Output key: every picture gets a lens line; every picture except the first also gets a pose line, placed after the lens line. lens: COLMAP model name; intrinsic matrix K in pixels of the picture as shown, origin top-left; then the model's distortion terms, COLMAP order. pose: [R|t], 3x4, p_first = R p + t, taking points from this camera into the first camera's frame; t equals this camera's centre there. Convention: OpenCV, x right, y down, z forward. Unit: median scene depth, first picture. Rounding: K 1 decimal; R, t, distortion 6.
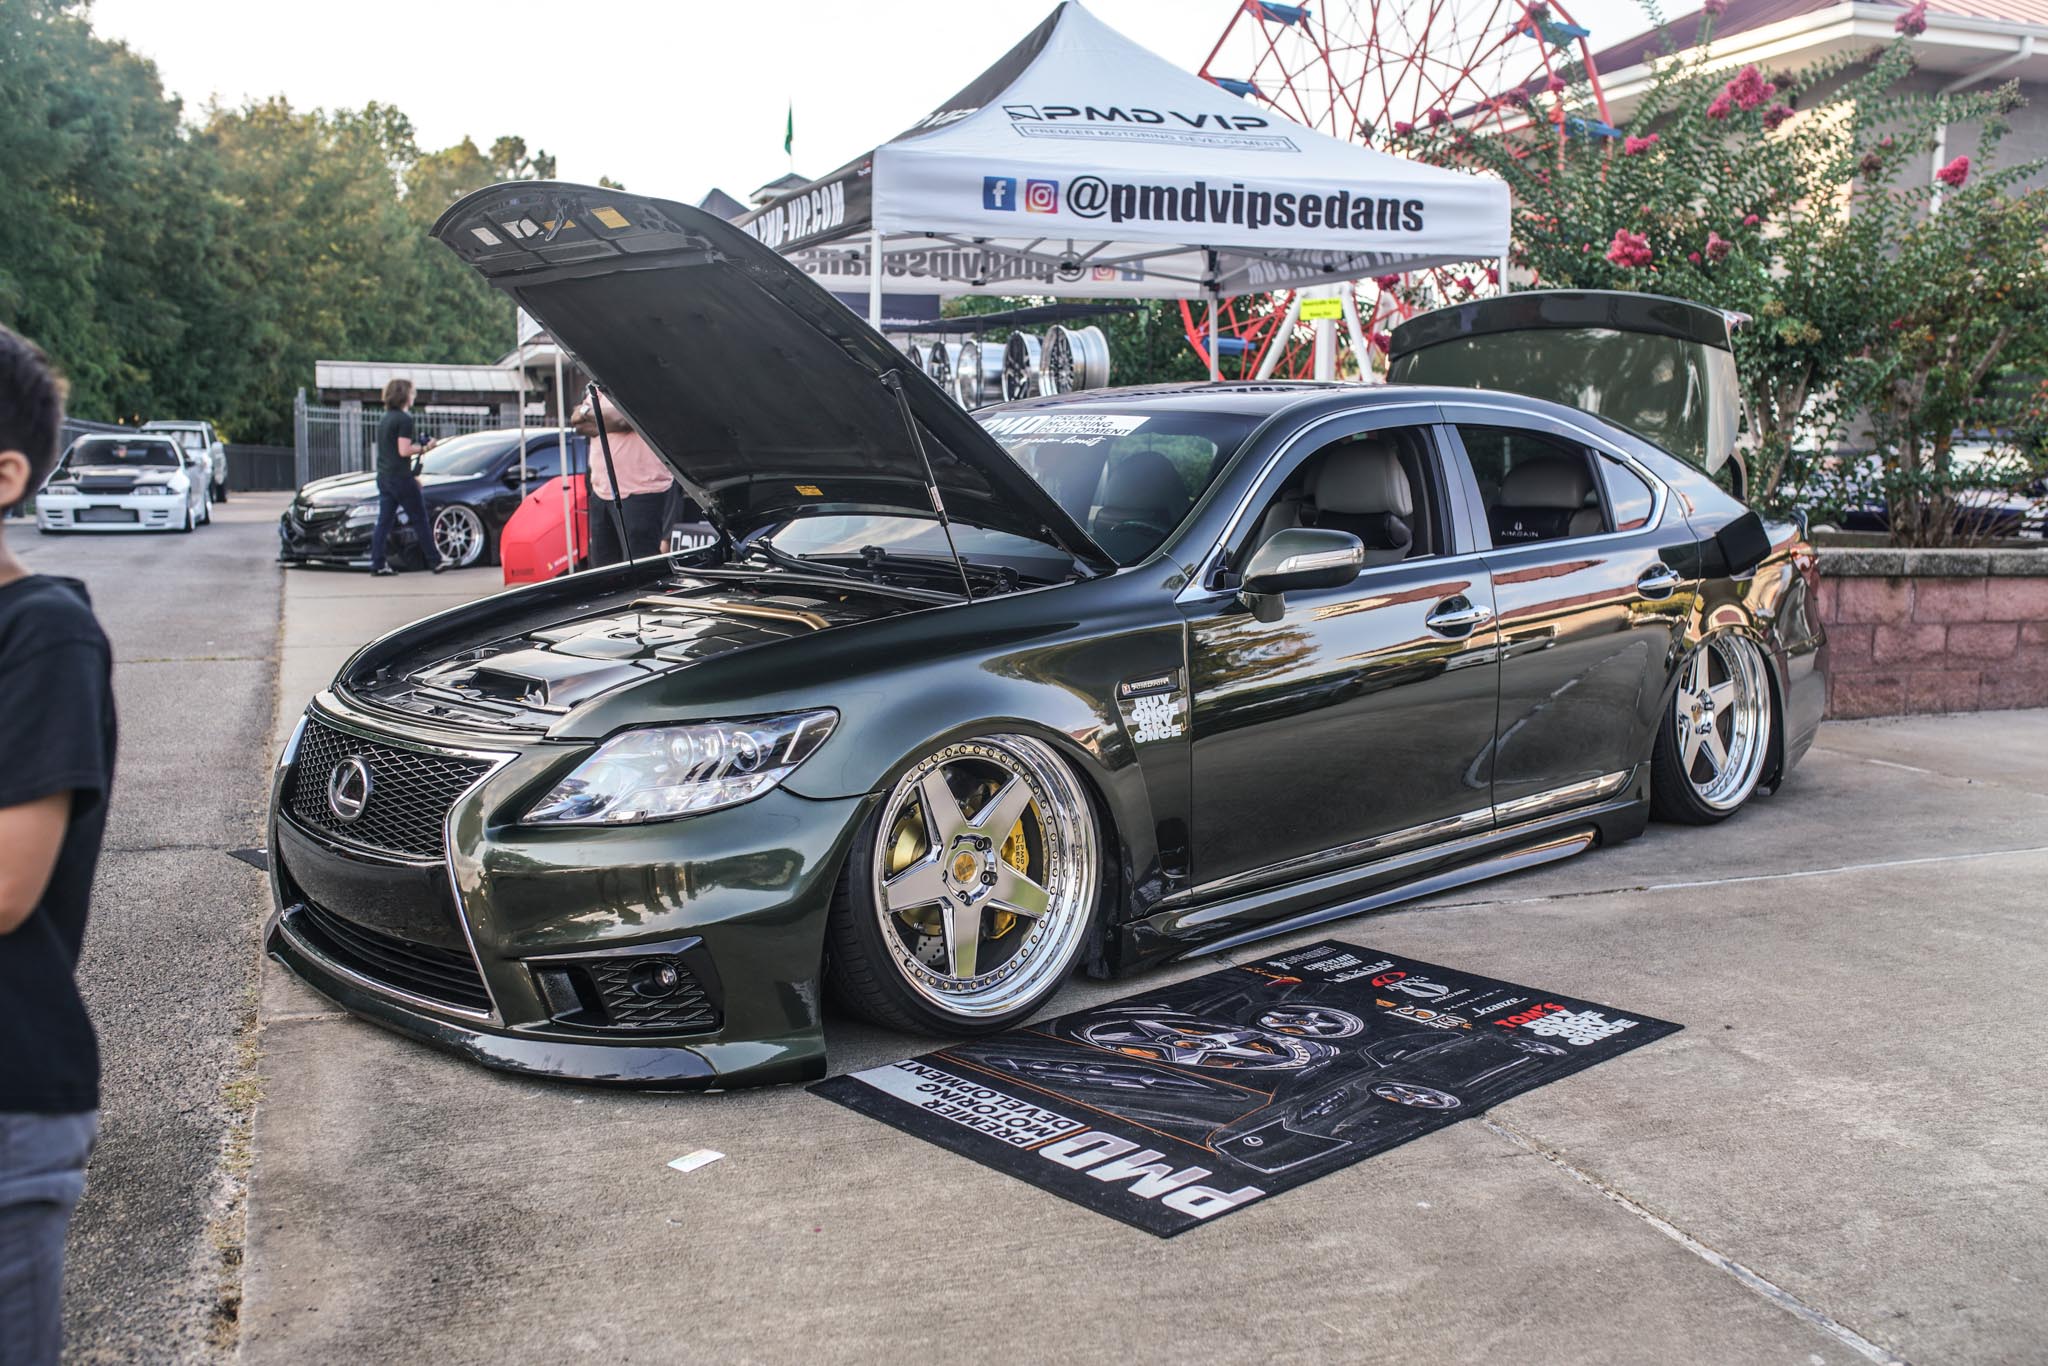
lens RADIAL K [[2148.8, 0, 1024.0], [0, 2148.8, 683.0], [0, 0, 1]] dist [-0.079314, 0.023420]
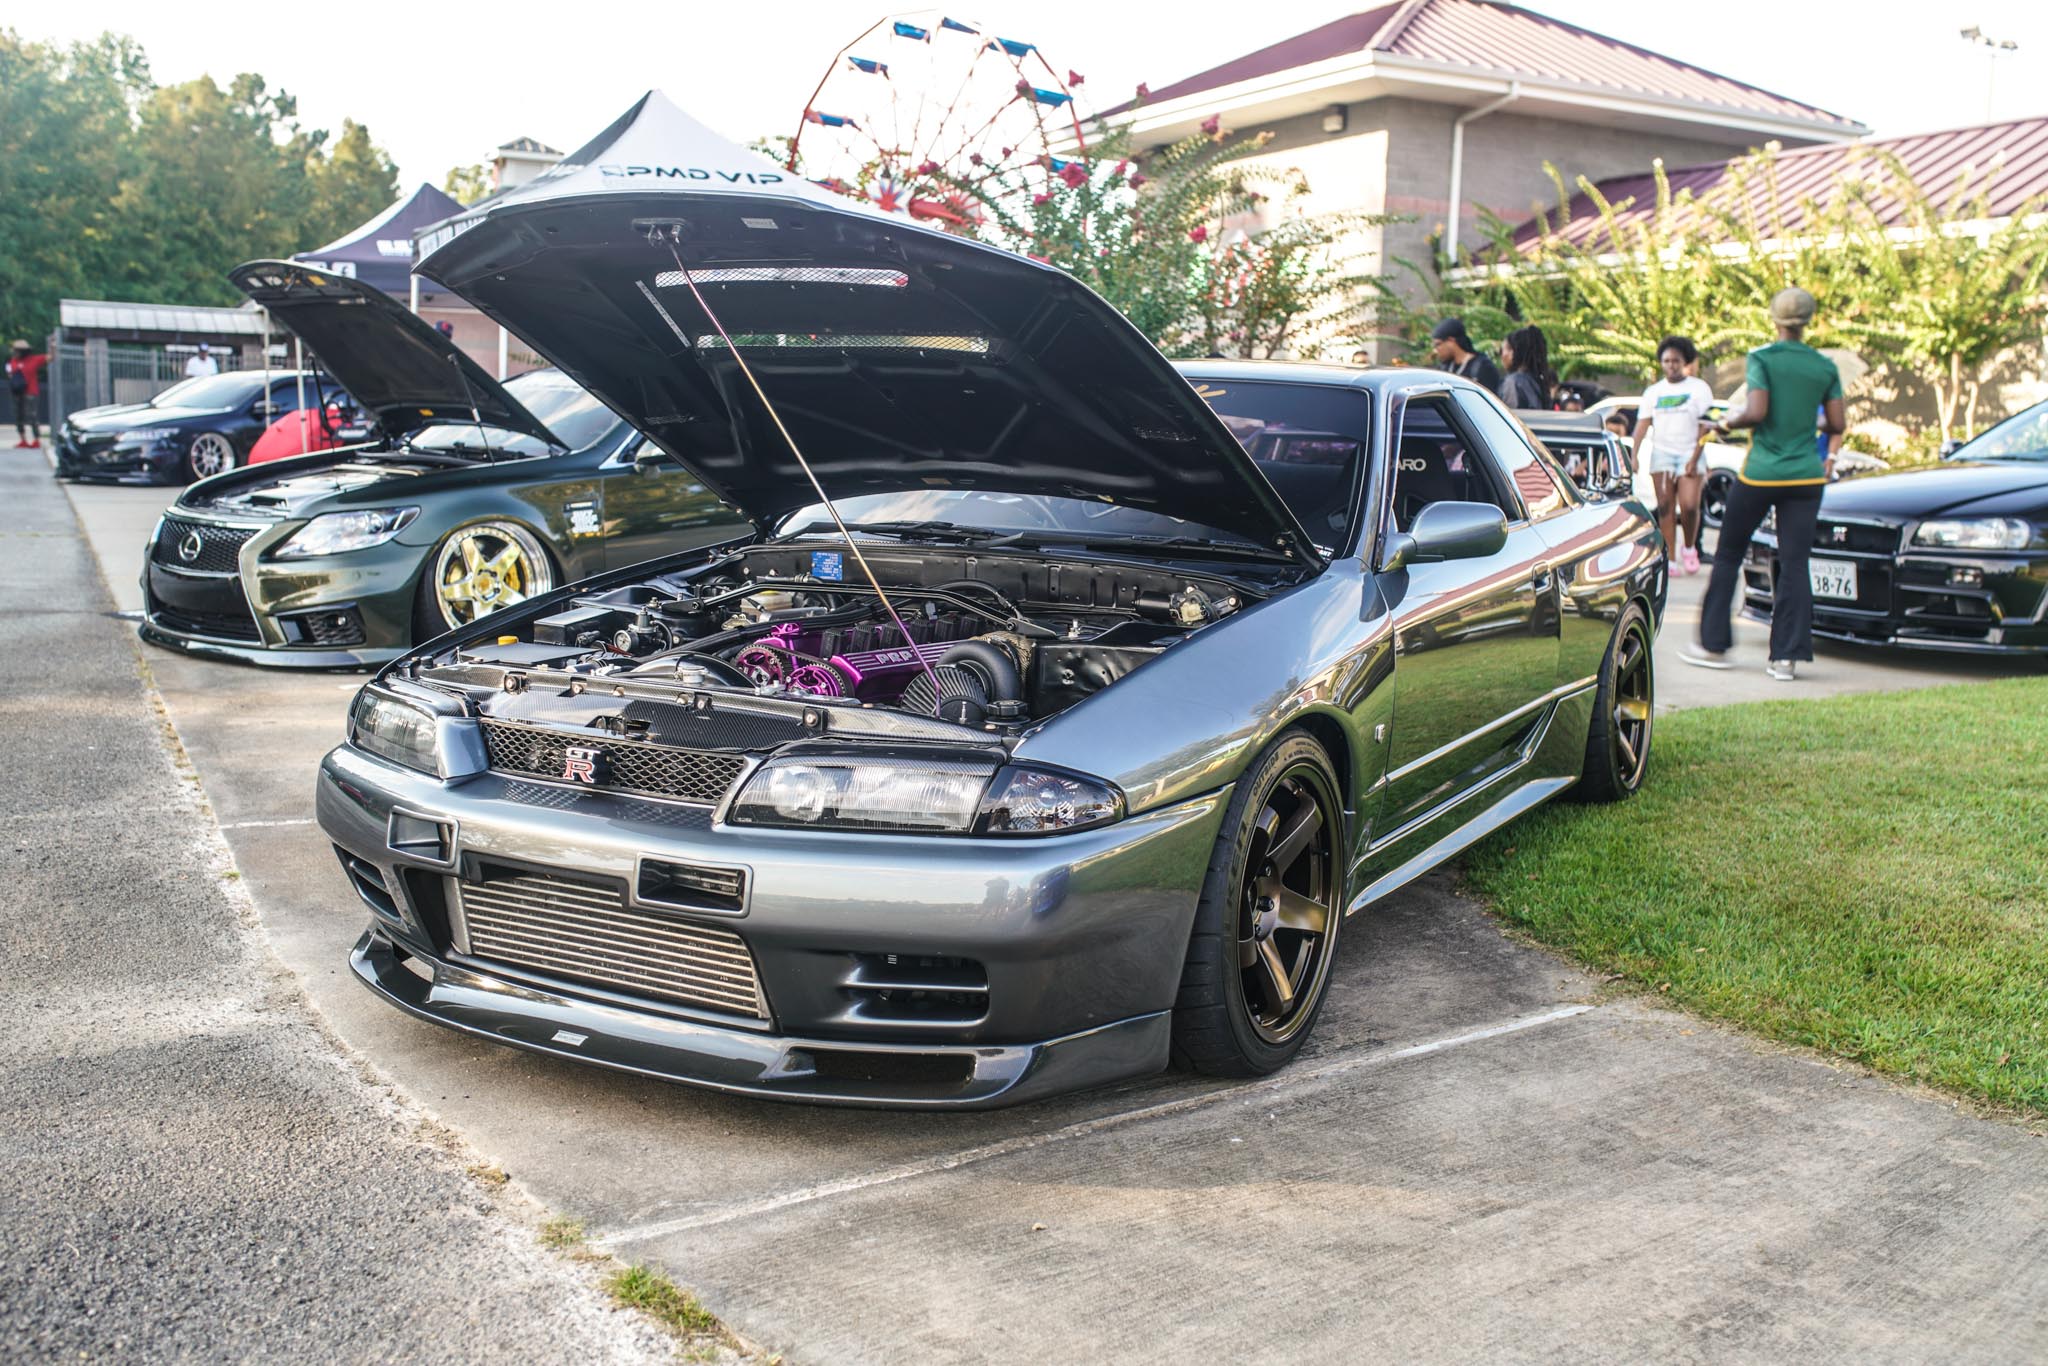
lens RADIAL K [[2124.7, 0, 1093.6], [0, 2124.7, 711.6], [0, 0, 1]] dist [-0.083299, 0.064393]
pose [[0.989333, 0.002689, 0.145650, 0.058243], [-0.007995, 0.999325, 0.035853, 0.028435], [-0.145455, -0.036635, 0.988686, -0.258836]]
